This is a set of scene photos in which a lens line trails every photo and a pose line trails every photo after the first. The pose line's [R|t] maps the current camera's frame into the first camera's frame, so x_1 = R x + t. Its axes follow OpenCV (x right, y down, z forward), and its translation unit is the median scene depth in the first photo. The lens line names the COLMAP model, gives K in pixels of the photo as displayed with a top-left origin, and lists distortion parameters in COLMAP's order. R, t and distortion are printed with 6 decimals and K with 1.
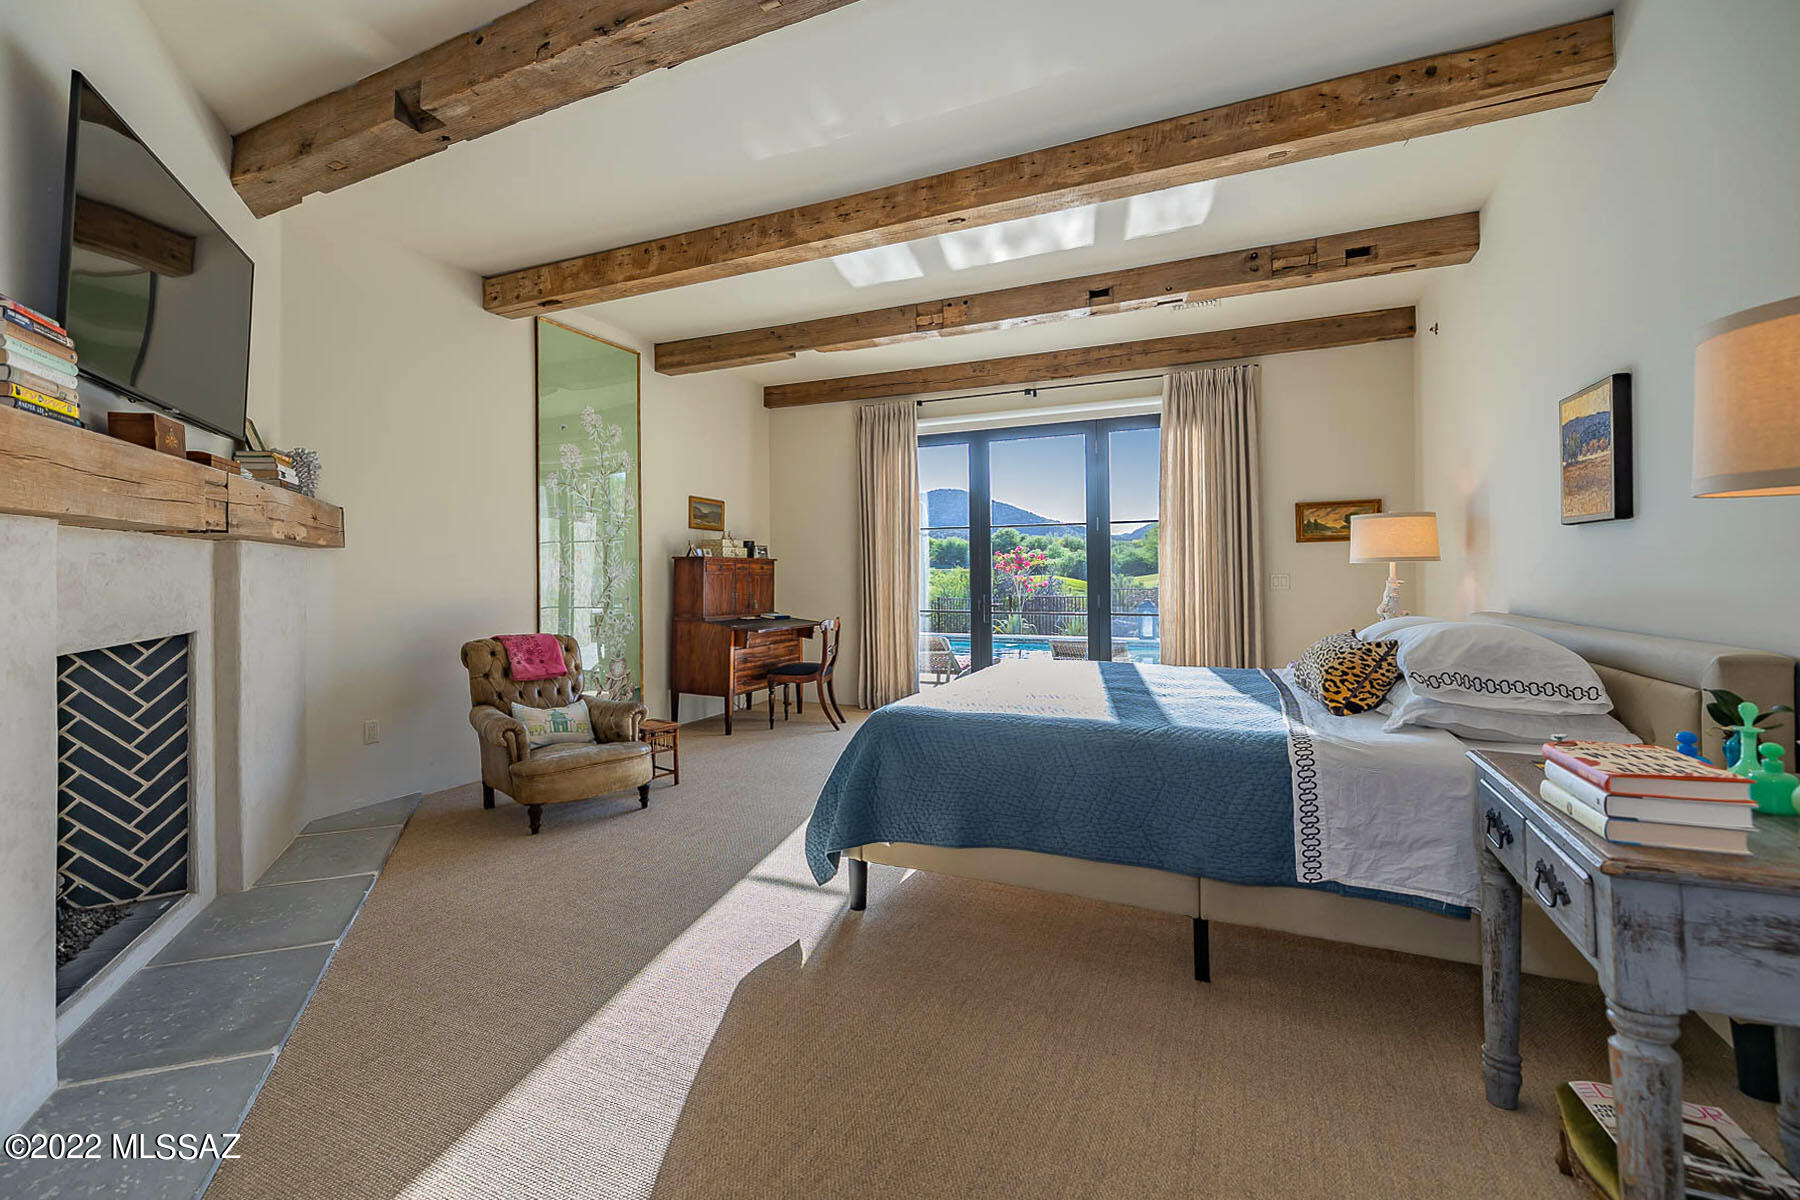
lens RADIAL K [[761.0, 0, 894.3], [0, 761.0, 569.4], [0, 0, 1]] dist [0.000712, 0.000324]
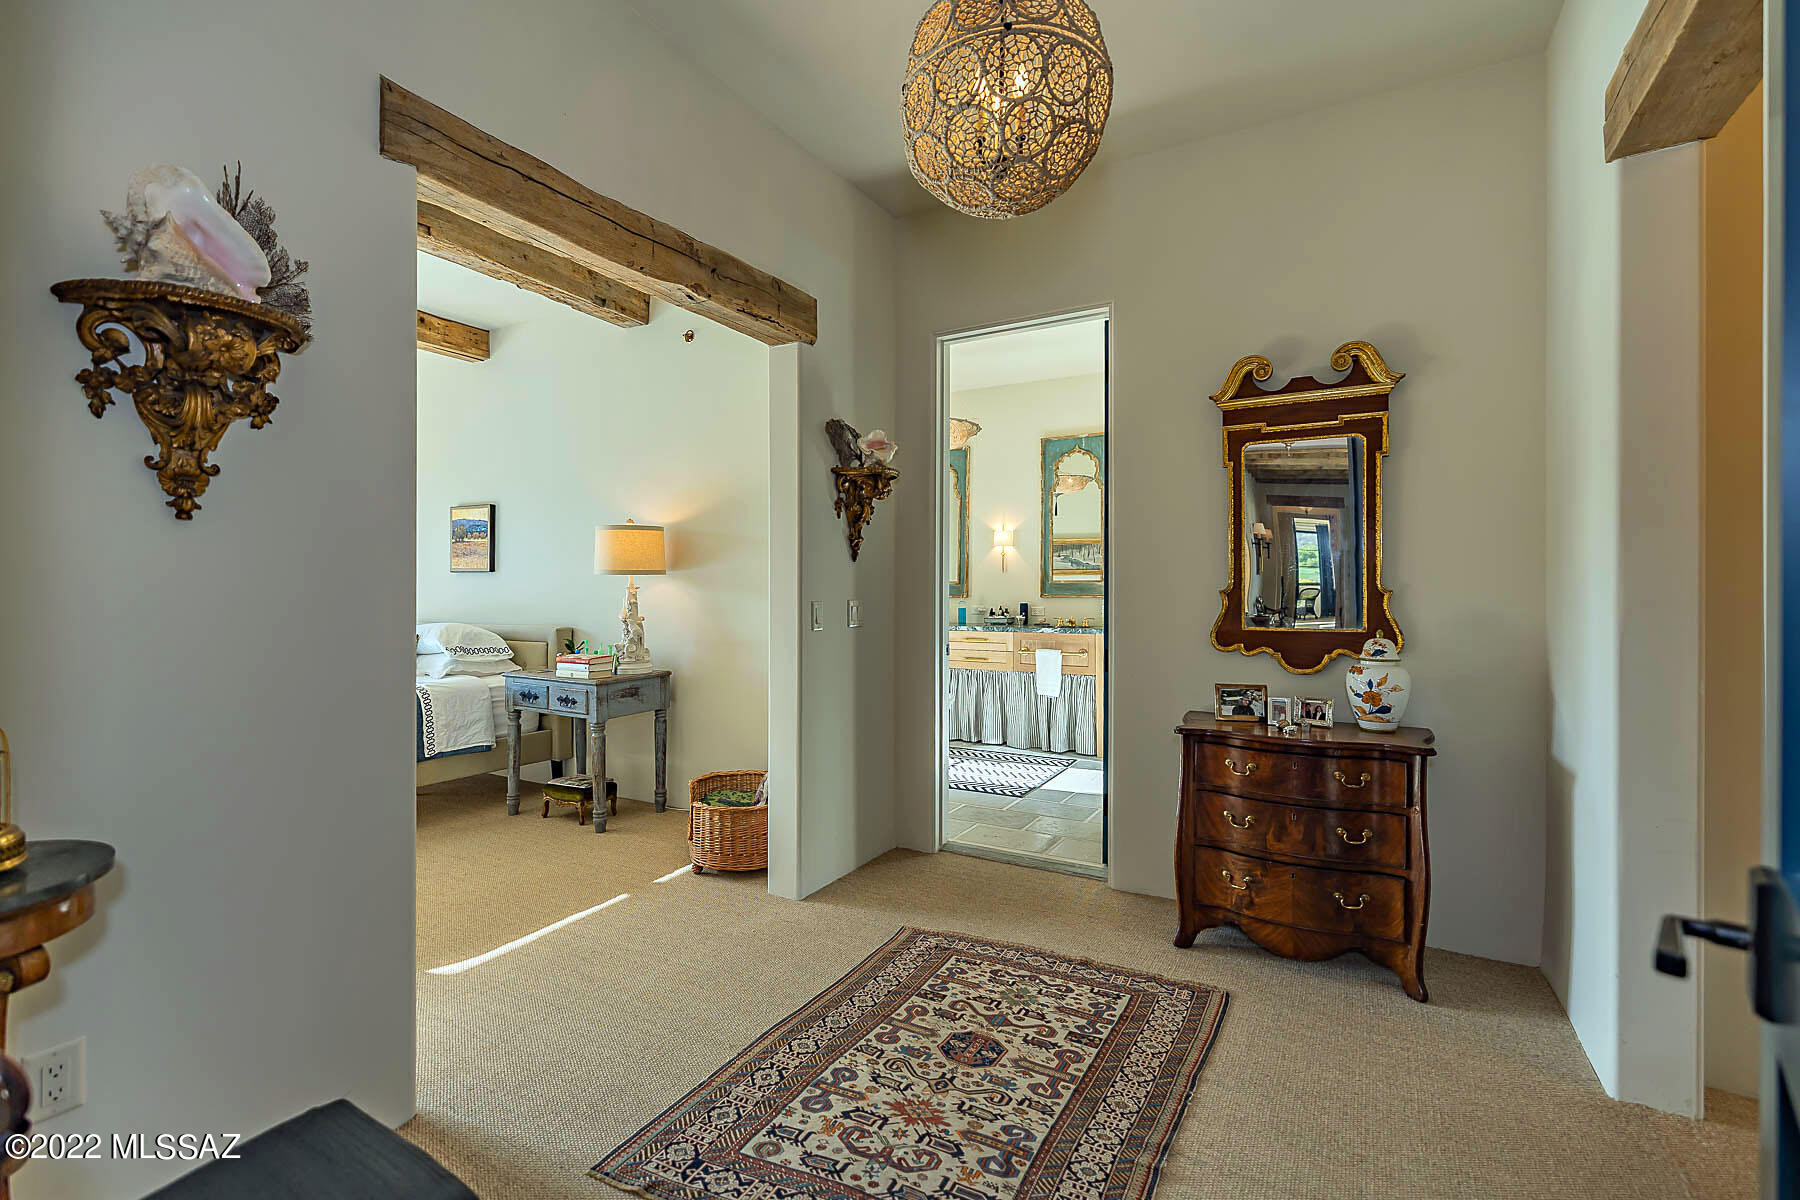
lens RADIAL K [[806.6, 0, 900.0], [0, 806.6, 600.0], [0, 0, 1]] dist [0.000541, 0.000091]
pose [[0.056821, -0.009185, 0.998342, -1.374436], [-0.006108, 0.999936, 0.009548, -0.016694], [-0.998366, -0.006641, 0.056761, -0.304121]]
